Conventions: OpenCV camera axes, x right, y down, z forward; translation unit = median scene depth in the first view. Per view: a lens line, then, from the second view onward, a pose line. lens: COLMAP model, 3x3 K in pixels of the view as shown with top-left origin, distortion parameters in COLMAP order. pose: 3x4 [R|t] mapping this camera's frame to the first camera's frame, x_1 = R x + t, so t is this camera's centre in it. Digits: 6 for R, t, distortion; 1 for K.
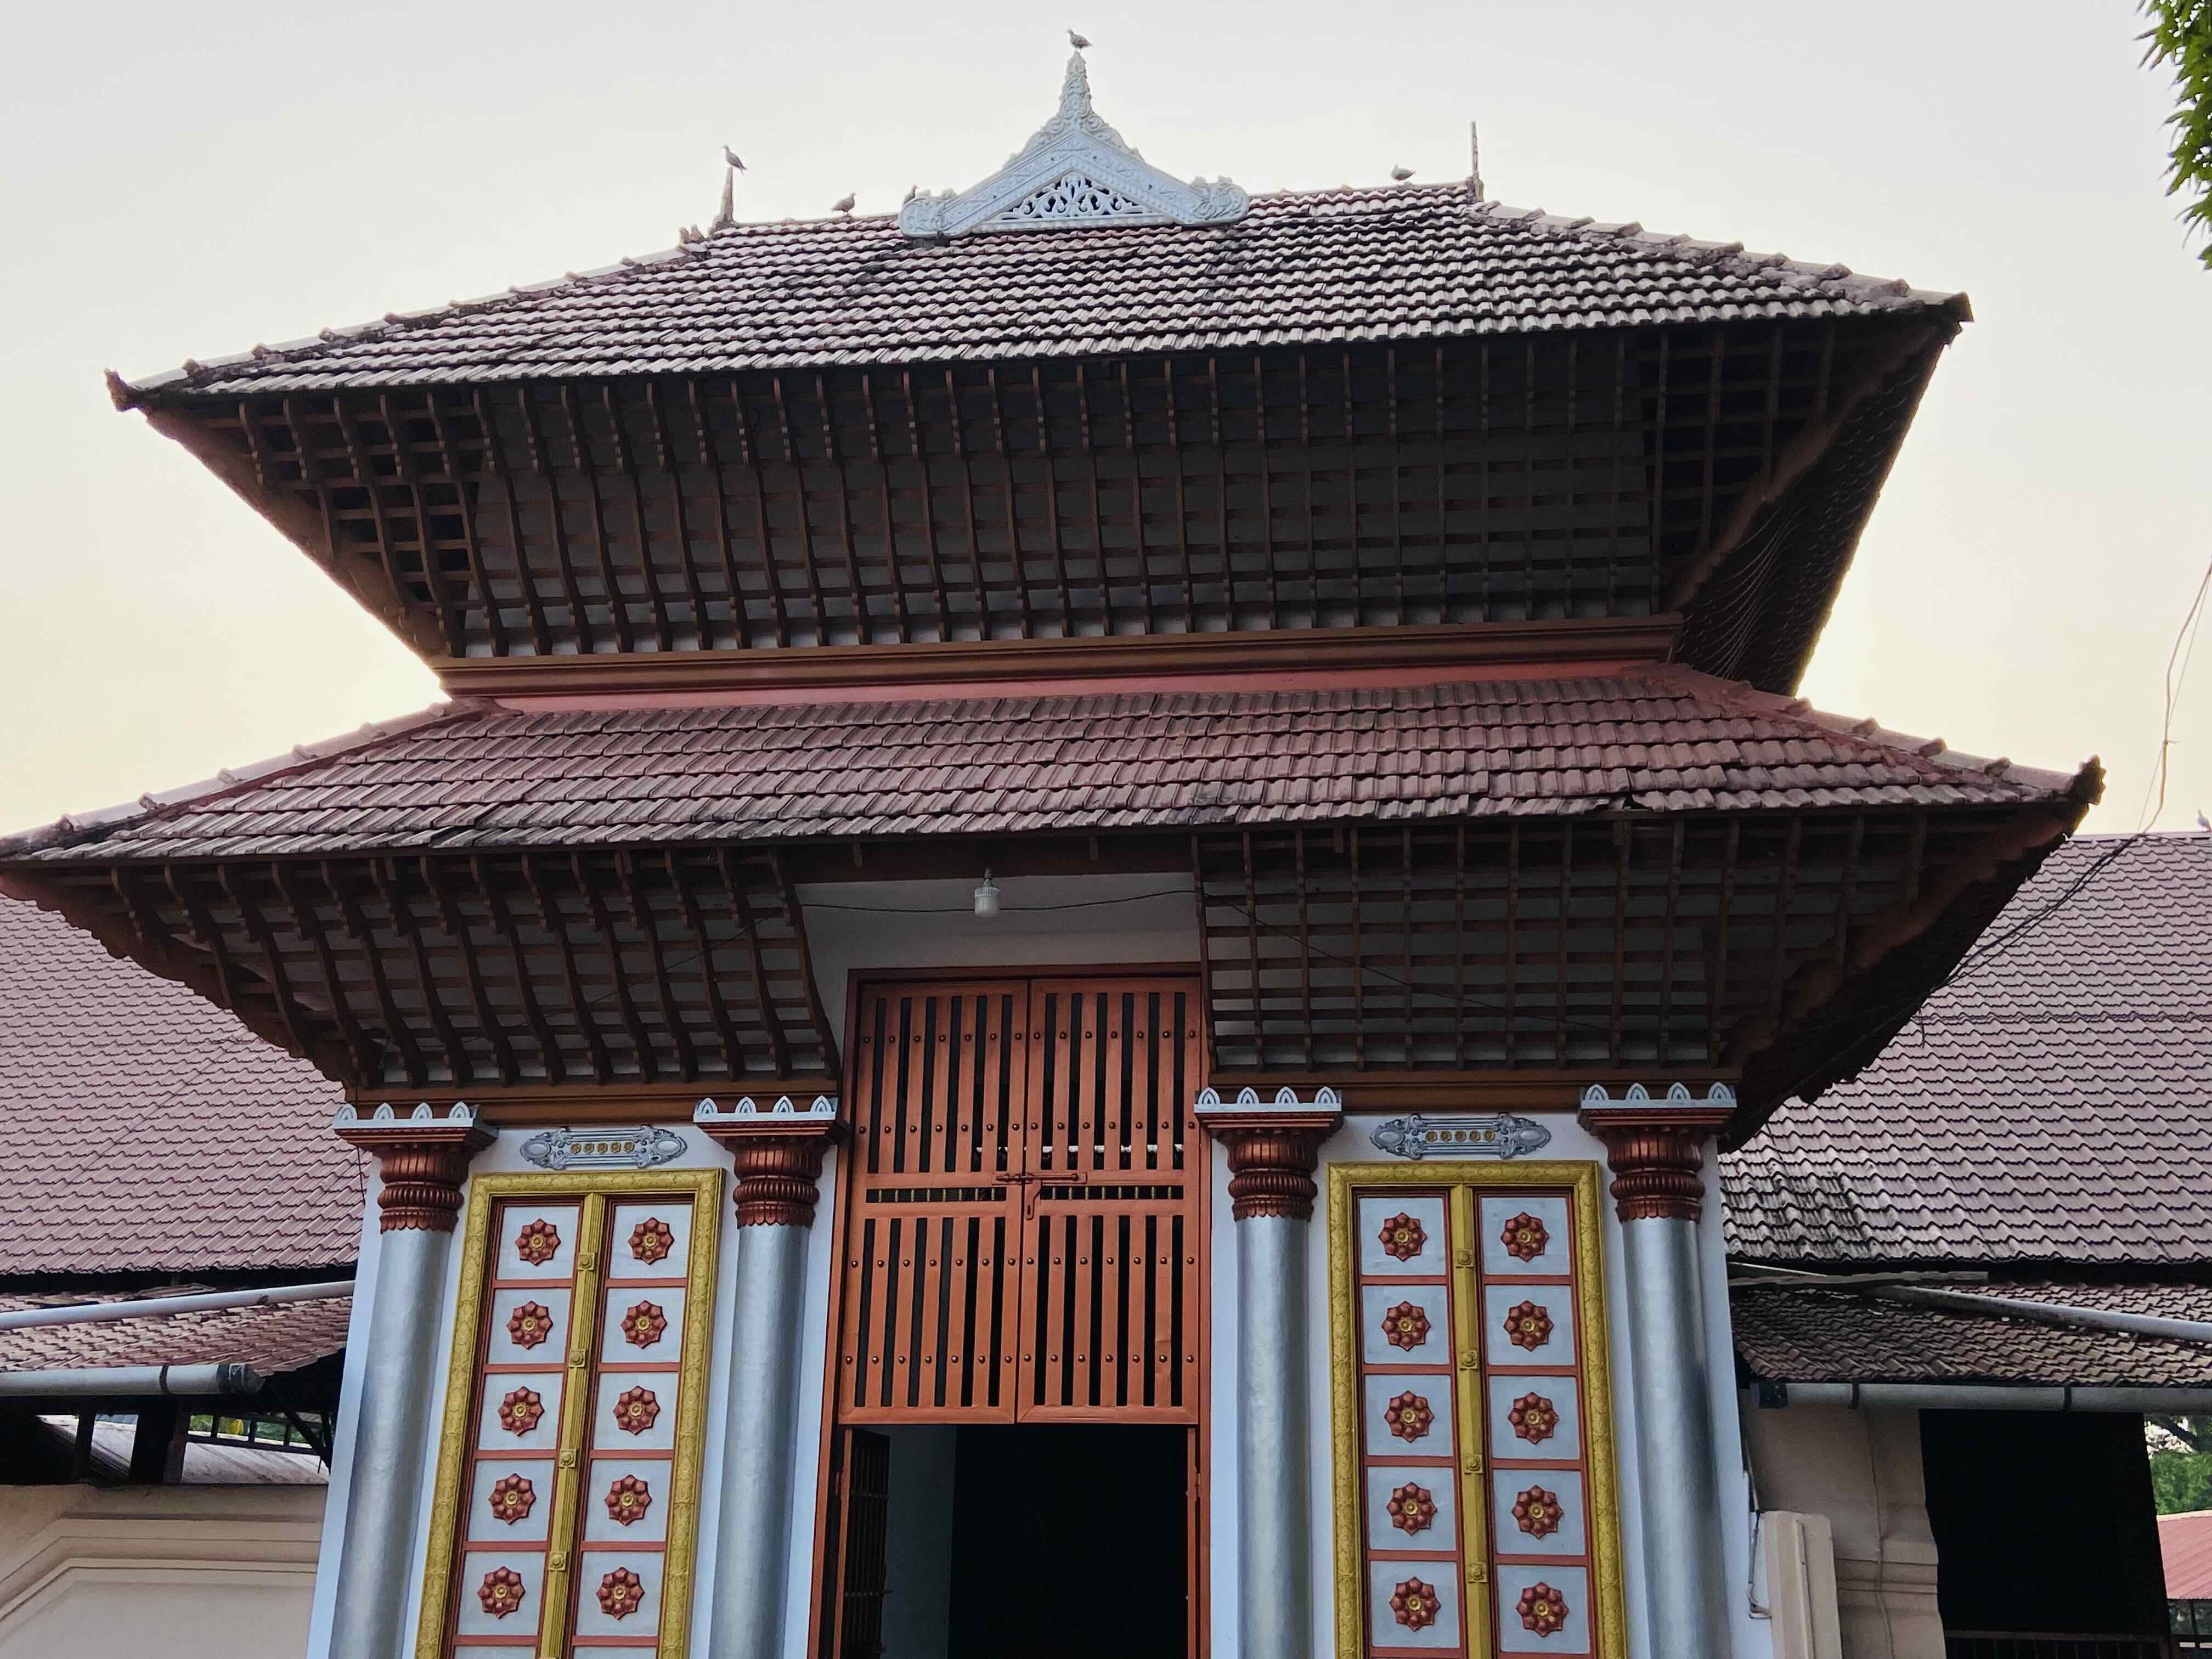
lens RADIAL K [[2257.5, 0, 1144.9], [0, 2257.5, 807.2], [0, 0, 1]] dist [0.130357, -0.161662]
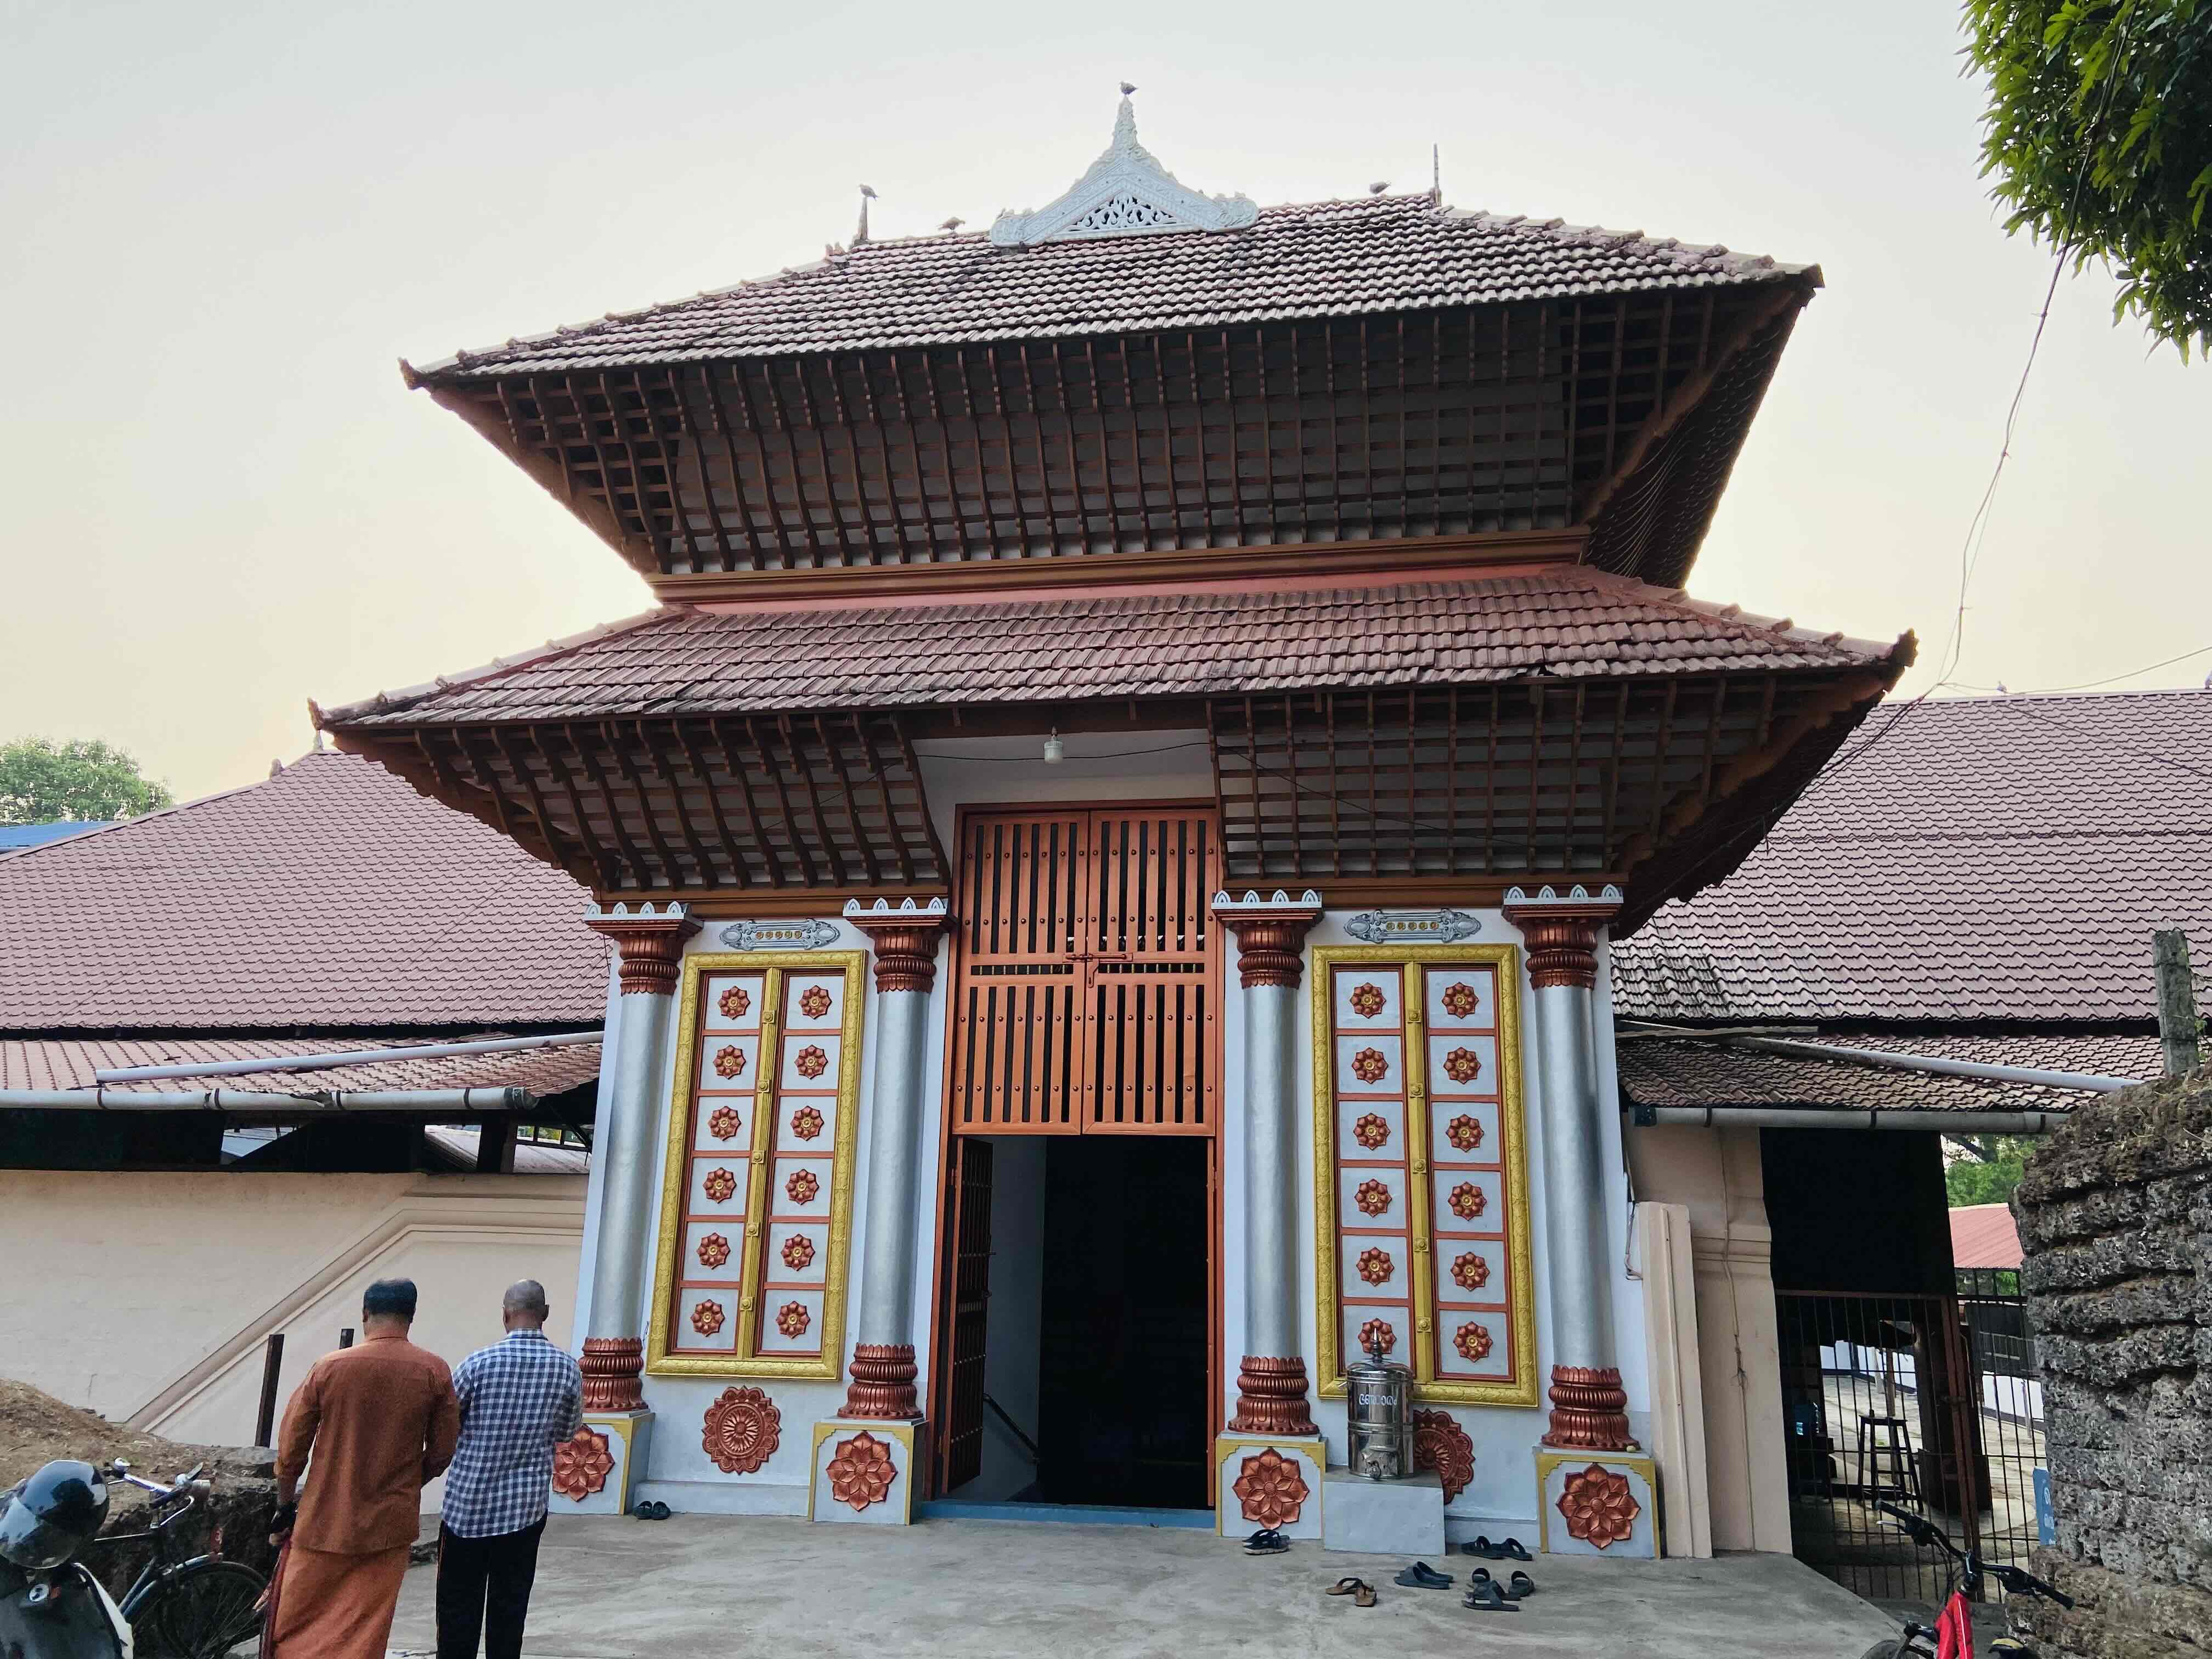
lens RADIAL K [[1649.5, 0, 1118.4], [0, 1649.5, 820.4], [0, 0, 1]] dist [0.132439, -0.167674]
pose [[0.998591, -0.004988, -0.052834, 0.018334], [0.008950, 0.997141, 0.075037, 0.008620], [0.052308, -0.075404, 0.995780, 0.027232]]
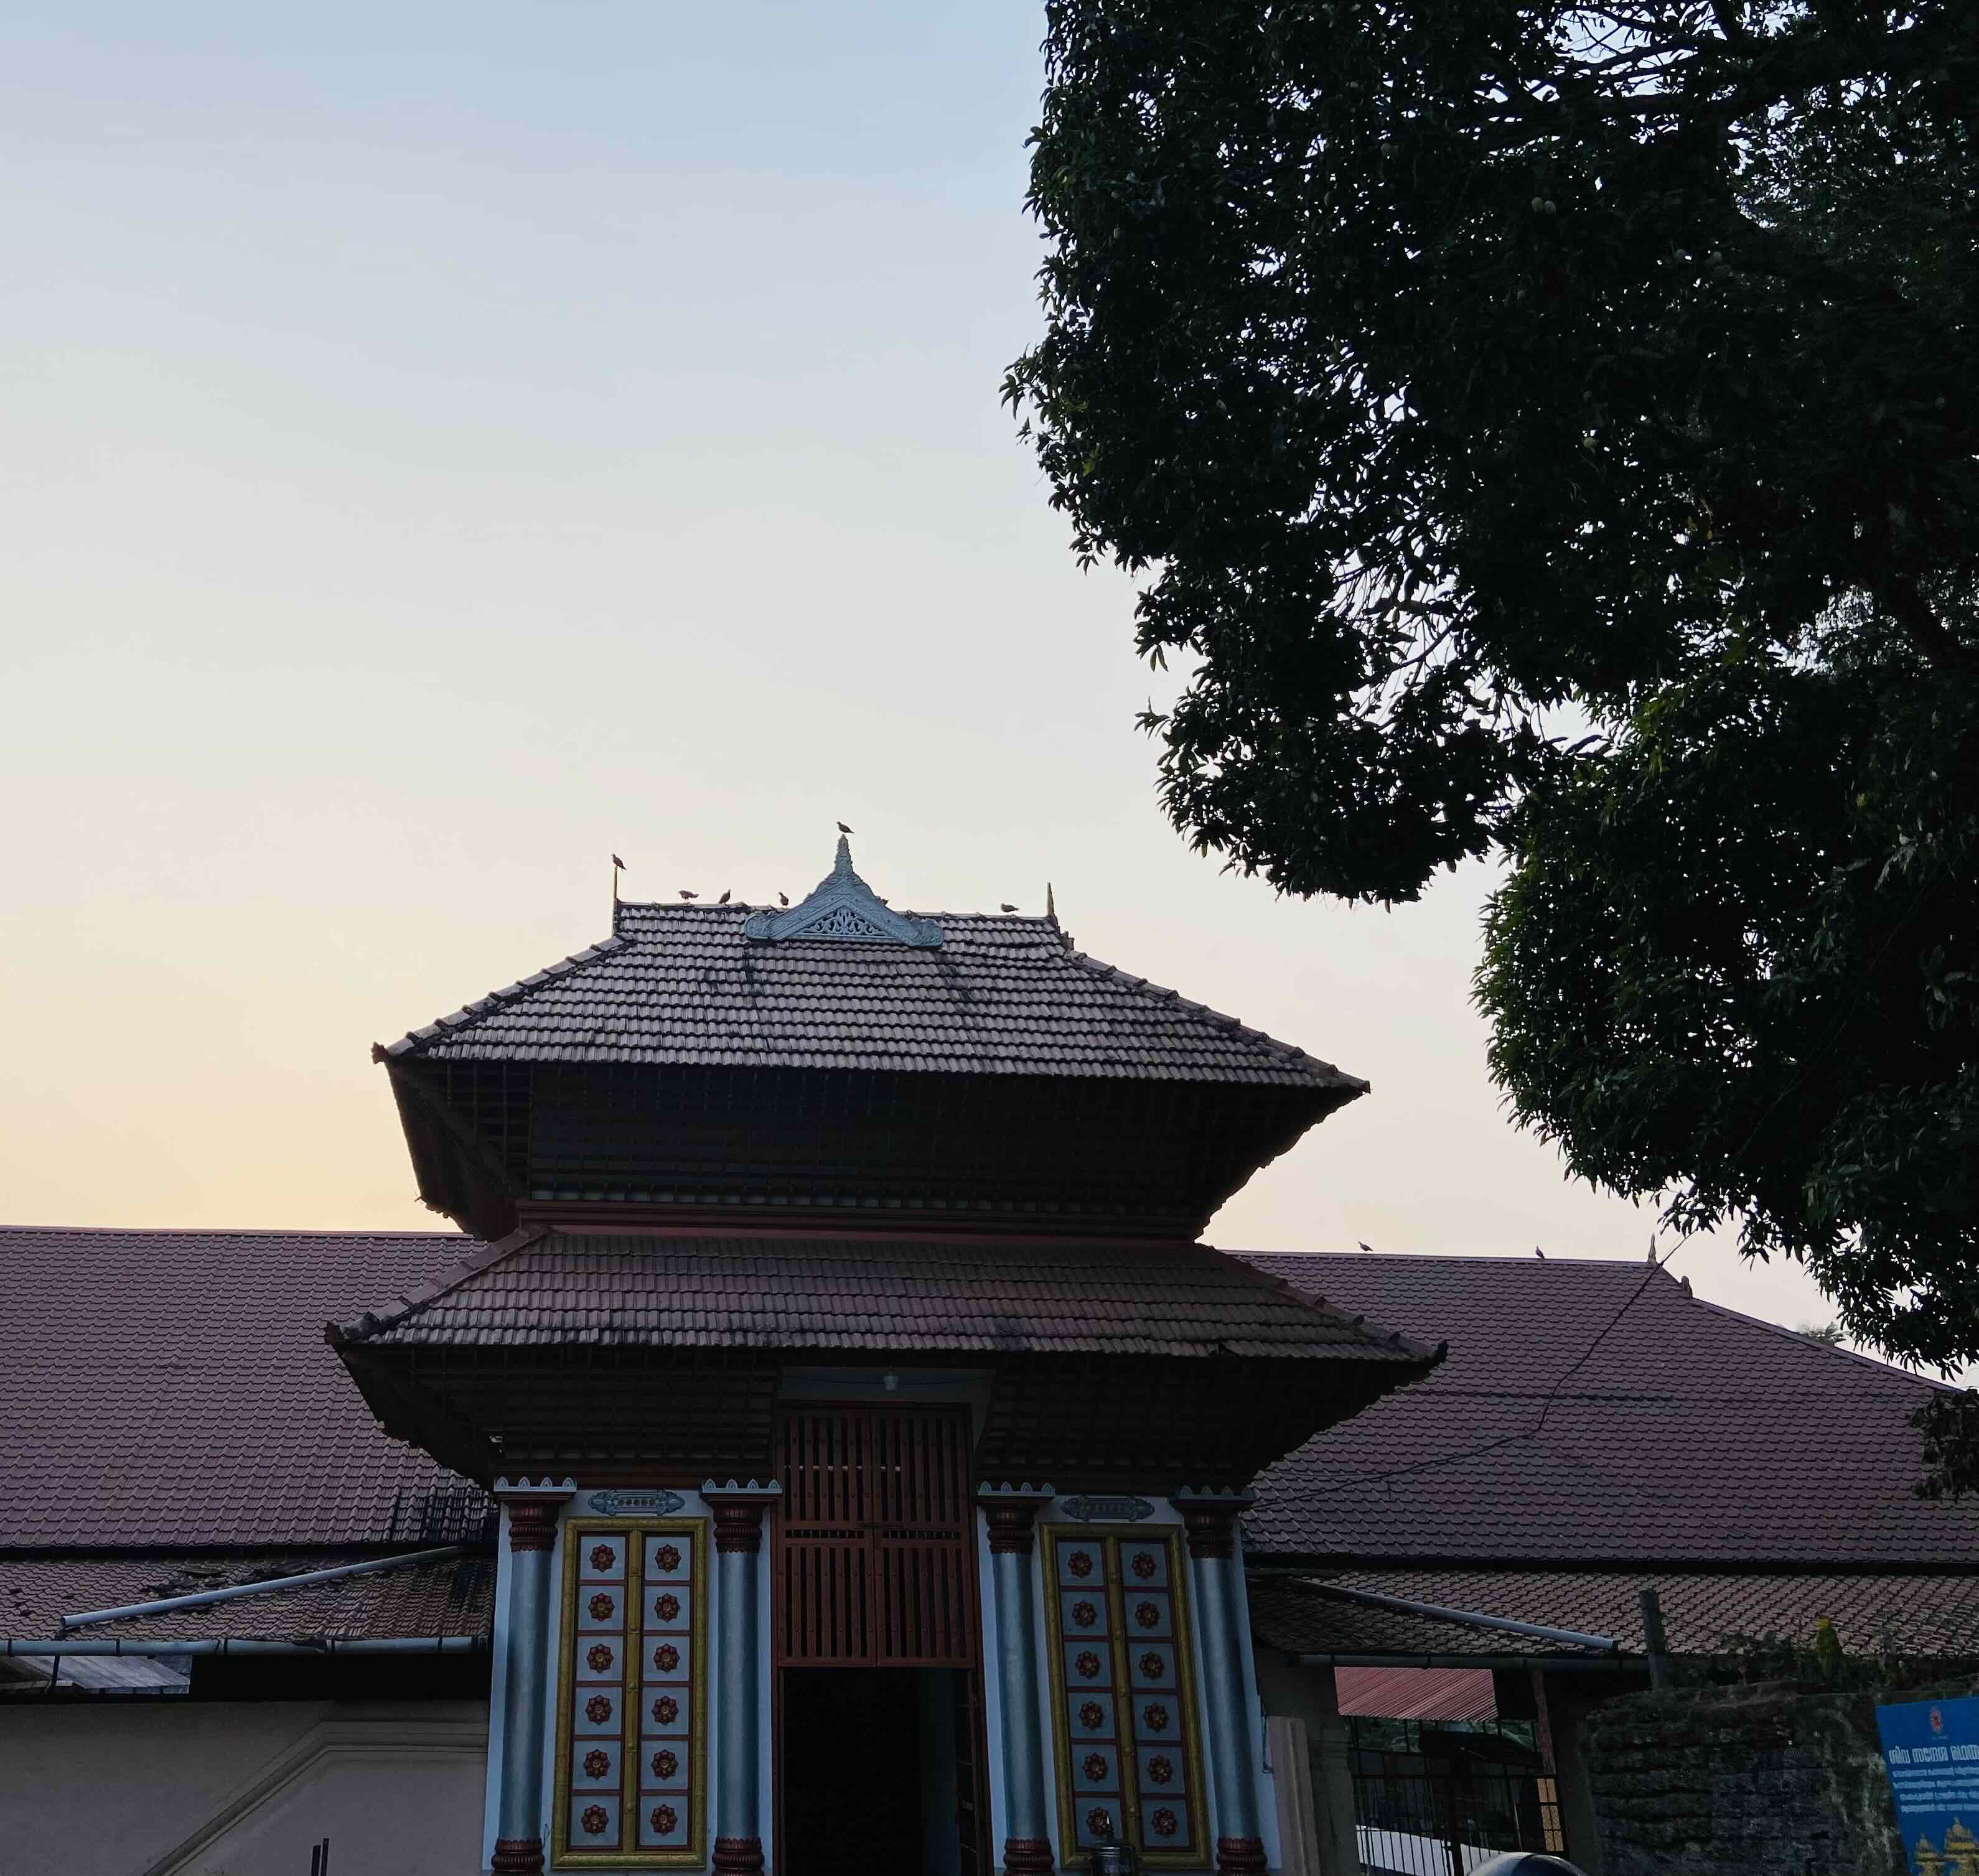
lens RADIAL K [[1859.0, 0, 738.0], [0, 1859.0, 924.5], [0, 0, 1]] dist [0.131627, -0.165125]
pose [[0.979142, 0.067385, 0.191675, -0.485001], [-0.057304, 0.996690, -0.057667, -0.225362], [-0.194926, 0.045481, 0.979763, -0.483745]]
